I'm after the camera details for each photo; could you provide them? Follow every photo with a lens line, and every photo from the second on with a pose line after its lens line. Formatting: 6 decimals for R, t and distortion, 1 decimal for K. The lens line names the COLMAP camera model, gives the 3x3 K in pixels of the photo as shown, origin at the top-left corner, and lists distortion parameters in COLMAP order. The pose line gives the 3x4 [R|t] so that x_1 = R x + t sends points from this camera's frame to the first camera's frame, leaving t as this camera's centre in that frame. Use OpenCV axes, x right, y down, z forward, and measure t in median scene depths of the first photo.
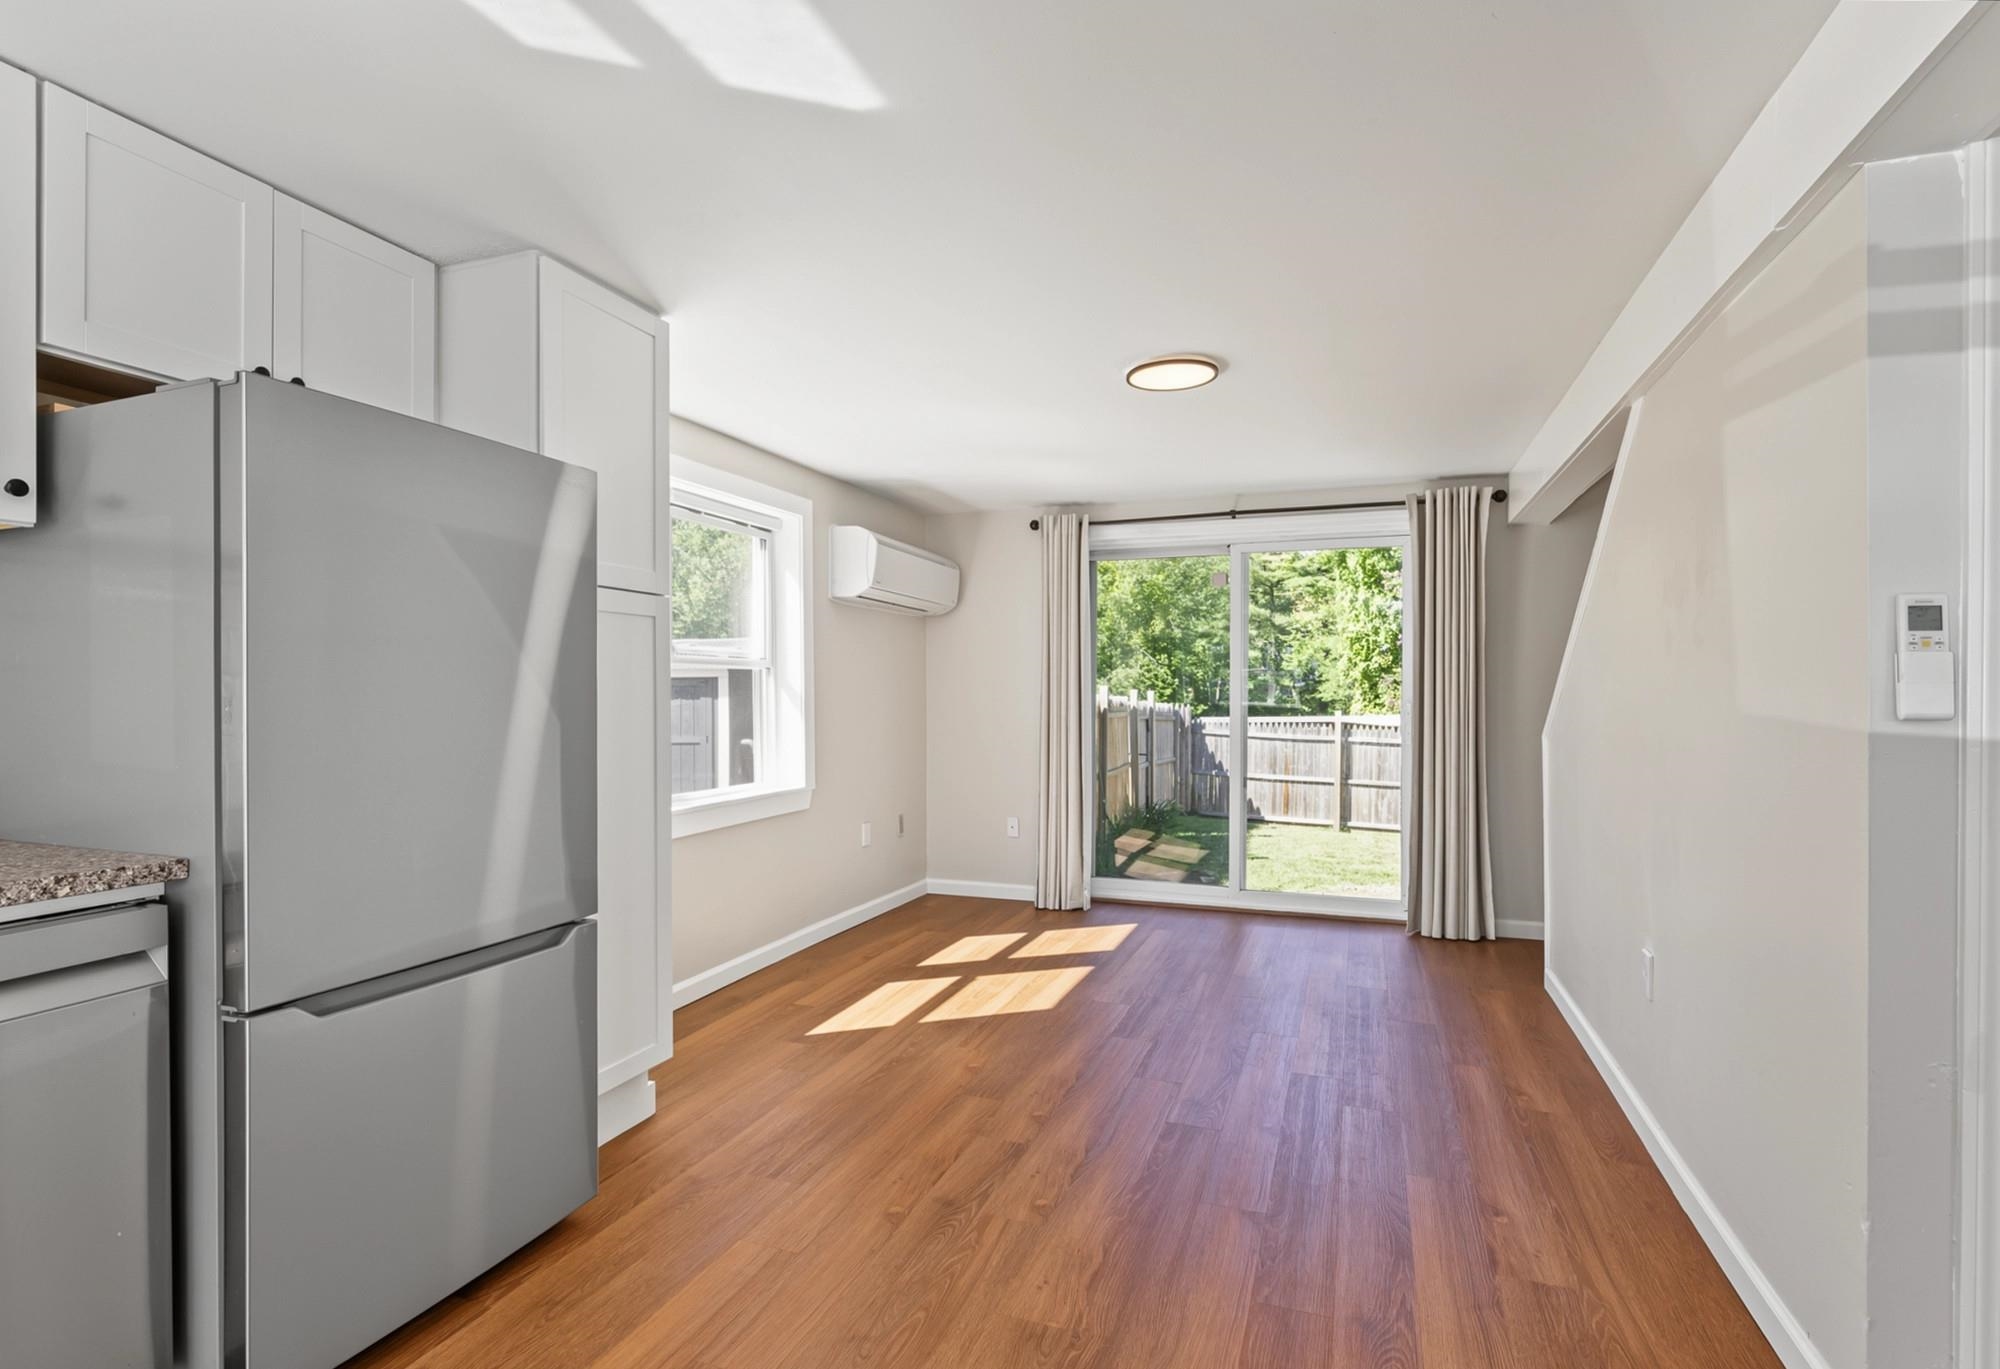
lens RADIAL K [[982.3, 0, 987.5], [0, 982.3, 695.4], [0, 0, 1]] dist [-0.000791, -0.000264]
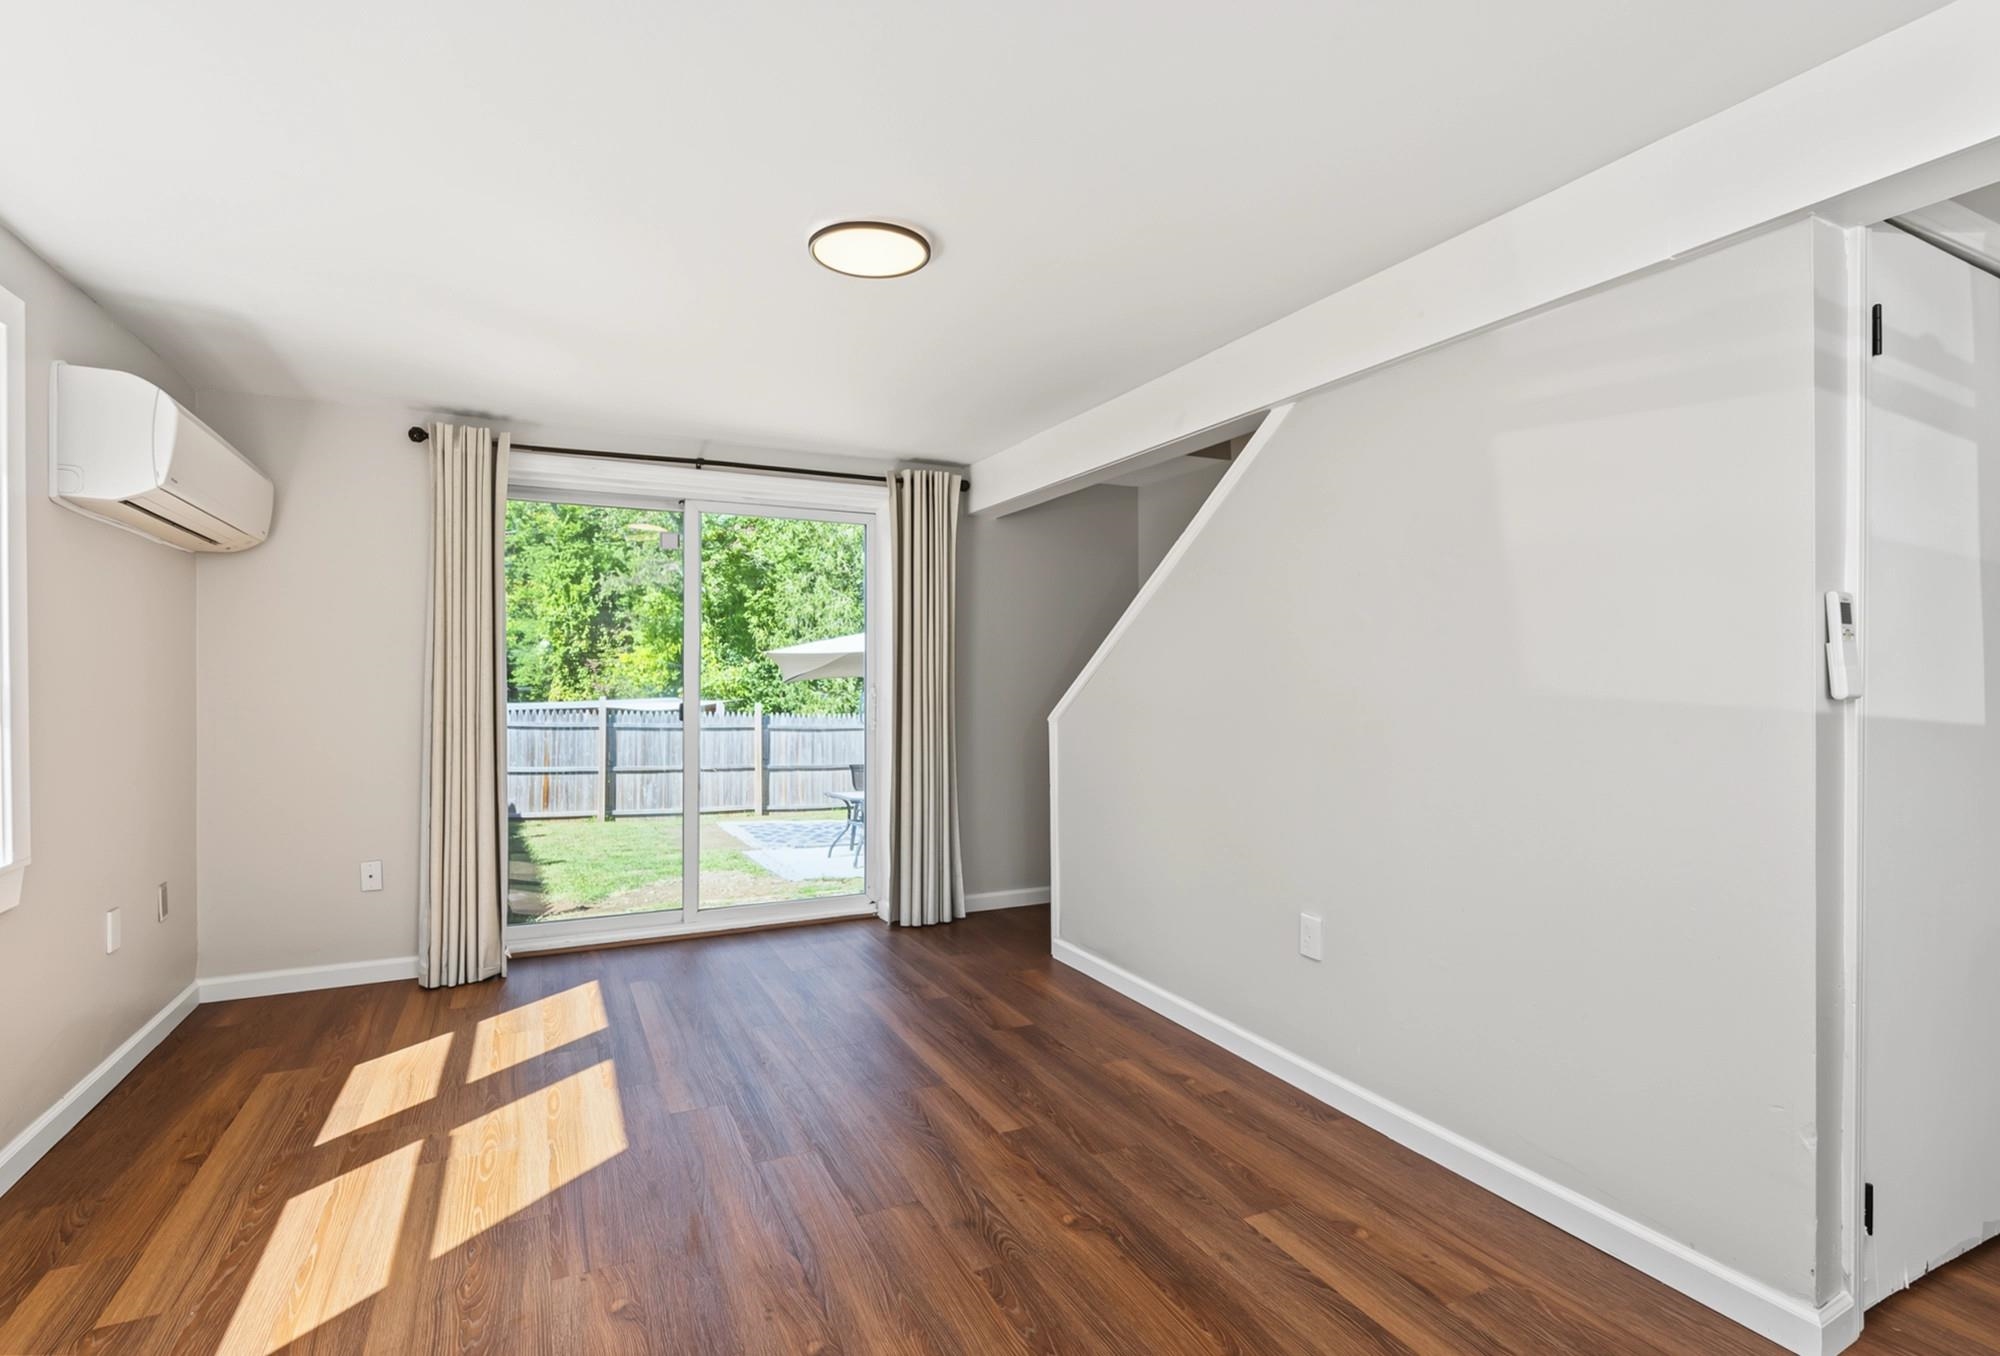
lens RADIAL K [[947.6, 0, 980.6], [0, 947.6, 677.4], [0, 0, 1]] dist [-0.003954, -0.000460]
pose [[0.694379, -0.000558, 0.719609, -0.159653], [0.002485, 0.999996, -0.001622, -0.000401], [-0.719605, 0.002915, 0.694378, 0.260451]]
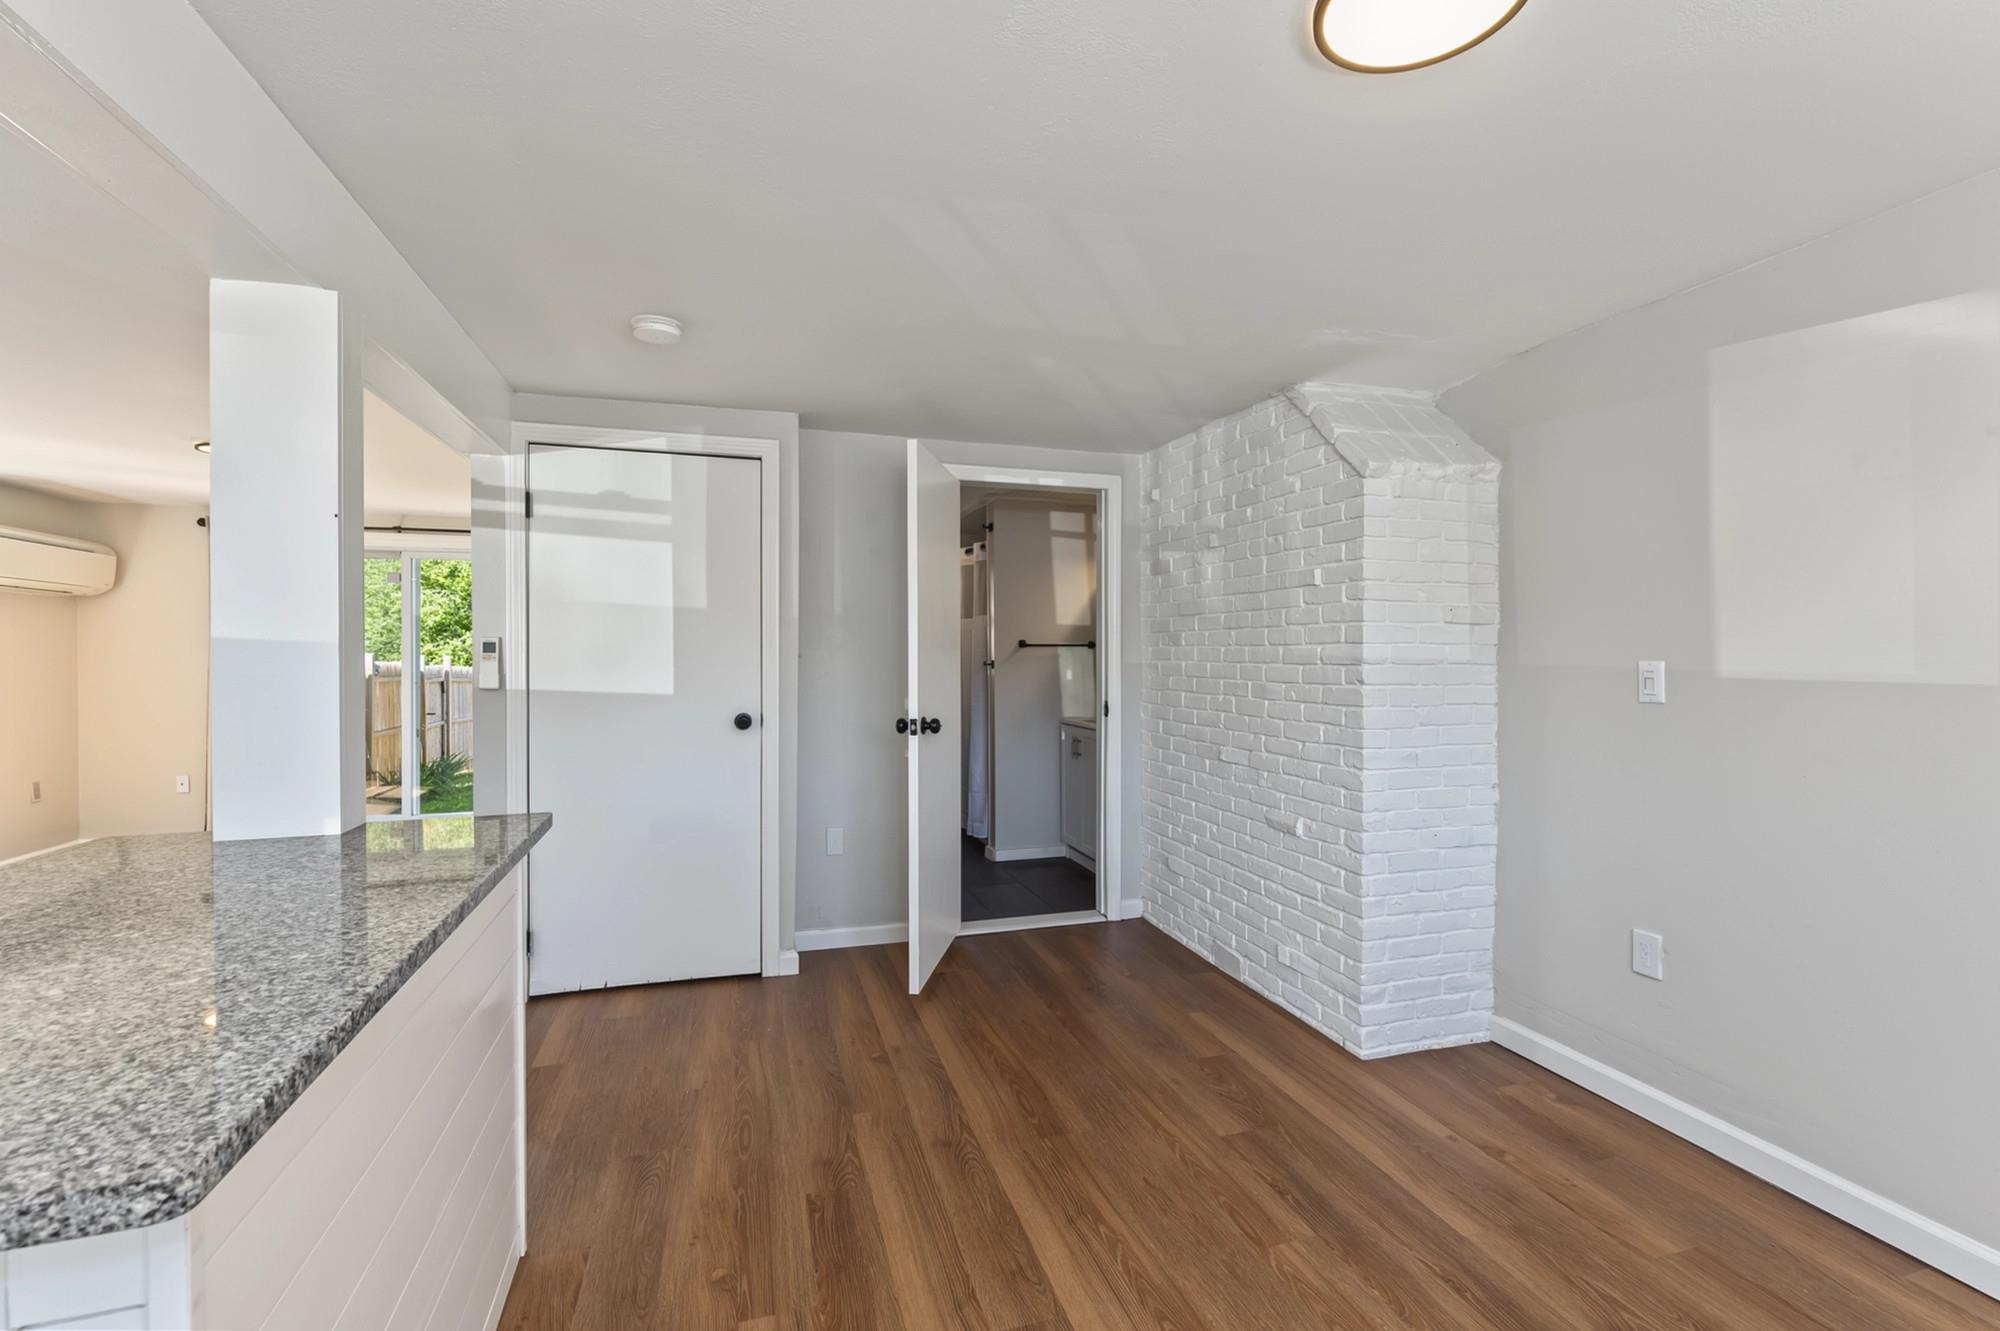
lens RADIAL K [[863.4, 0, 1000.3], [0, 863.4, 657.3], [0, 0, 1]] dist [-0.003737, 0.000159]
pose [[0.790068, -0.004937, 0.613000, 0.173910], [0.002435, 0.999985, 0.004916, -0.016353], [-0.613015, -0.002392, 0.790068, -0.396108]]
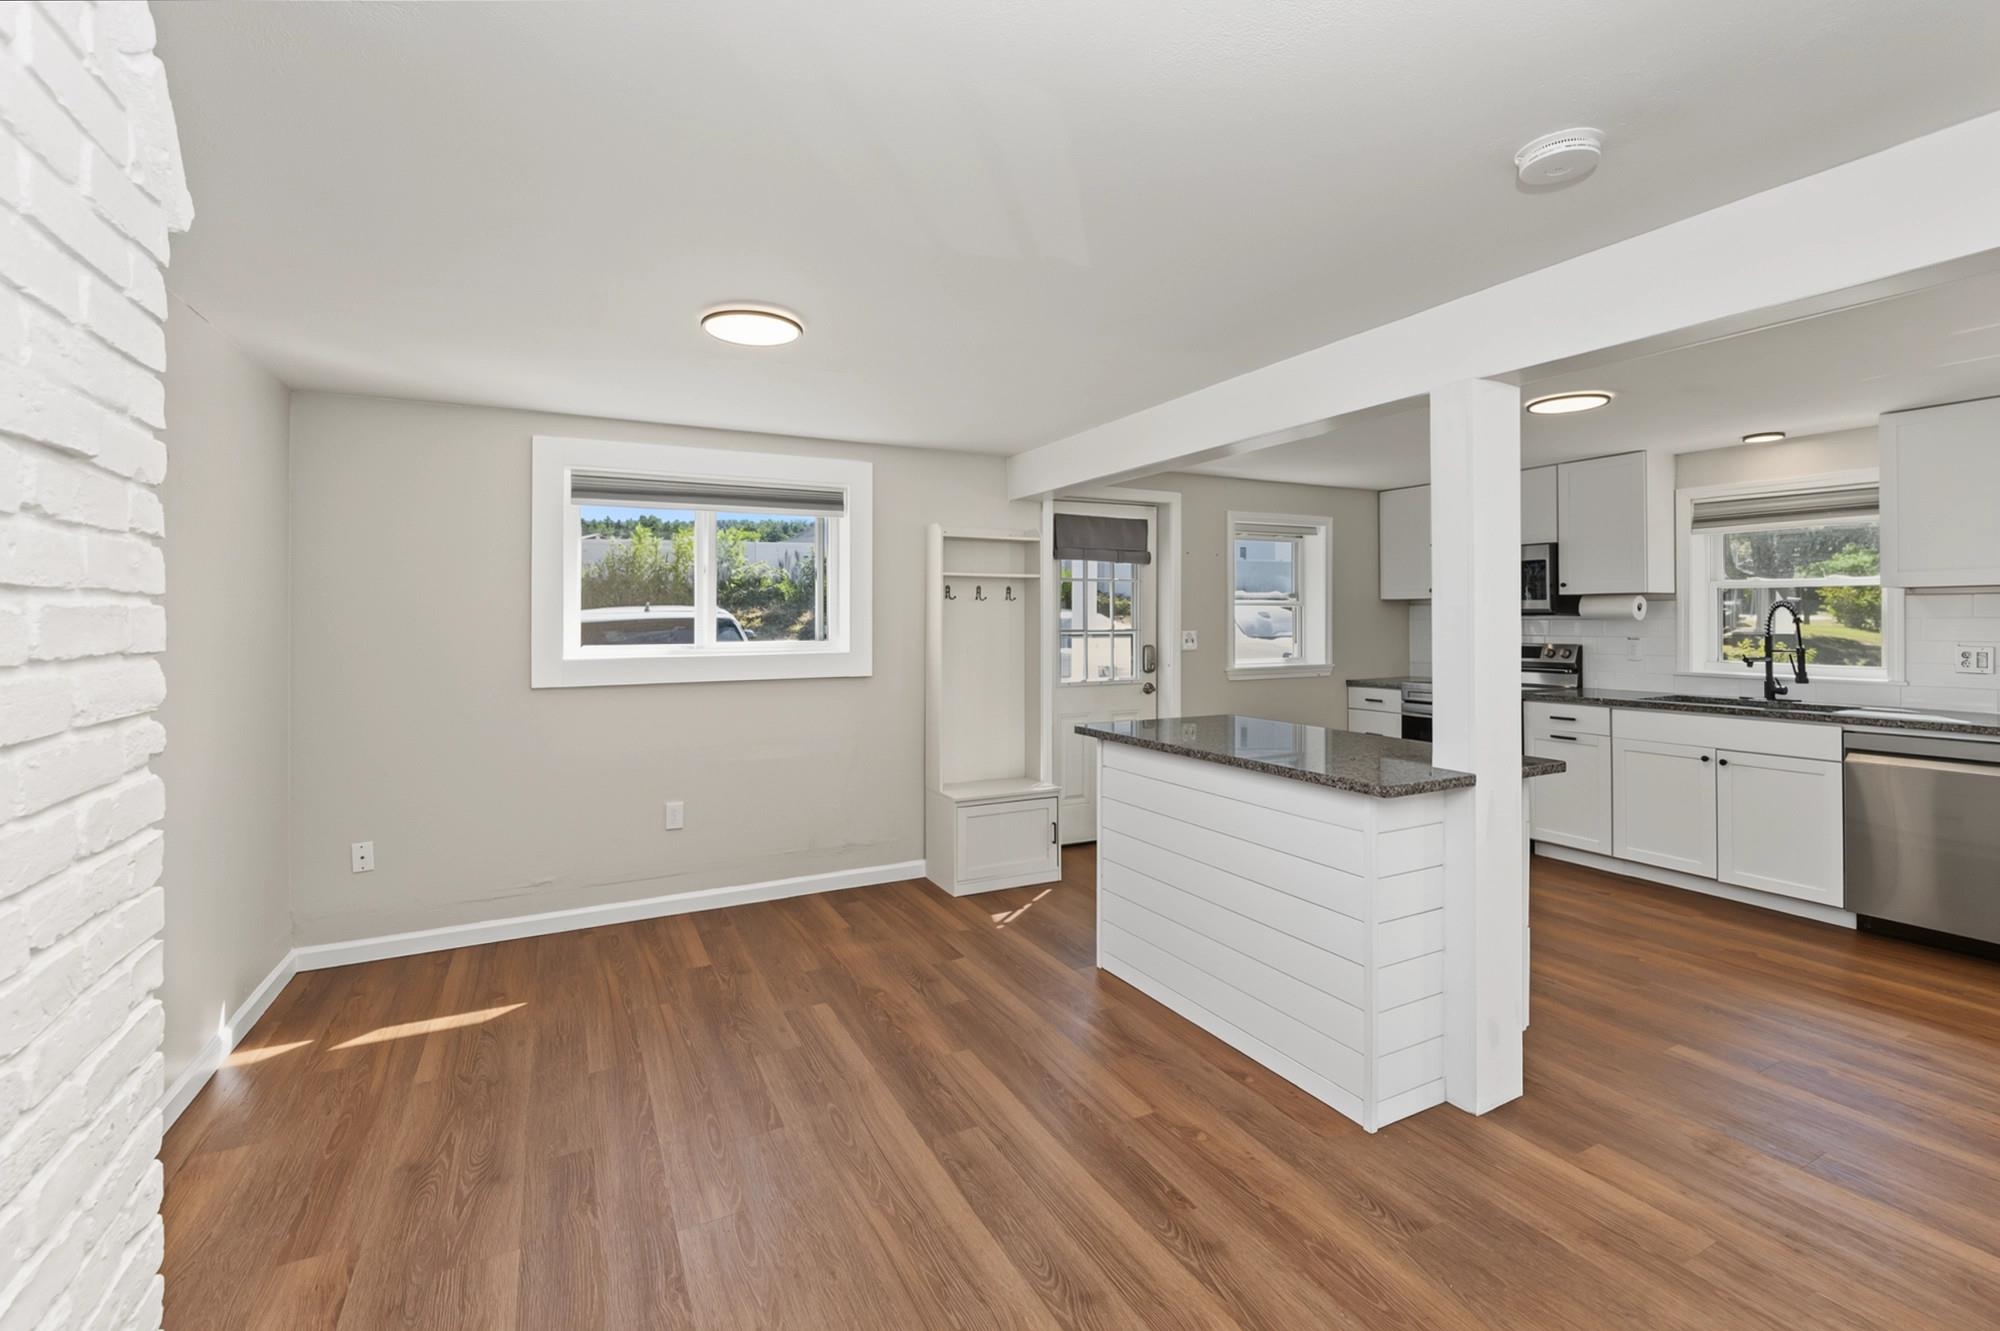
lens RADIAL K [[870.1, 0, 1005.9], [0, 870.1, 607.6], [0, 0, 1]] dist [0.000389, 0.000027]
pose [[-0.665190, -0.007472, -0.746637, 0.671060], [0.002076, 0.999928, -0.011856, -0.029448], [0.746671, -0.009436, -0.665126, 0.144586]]
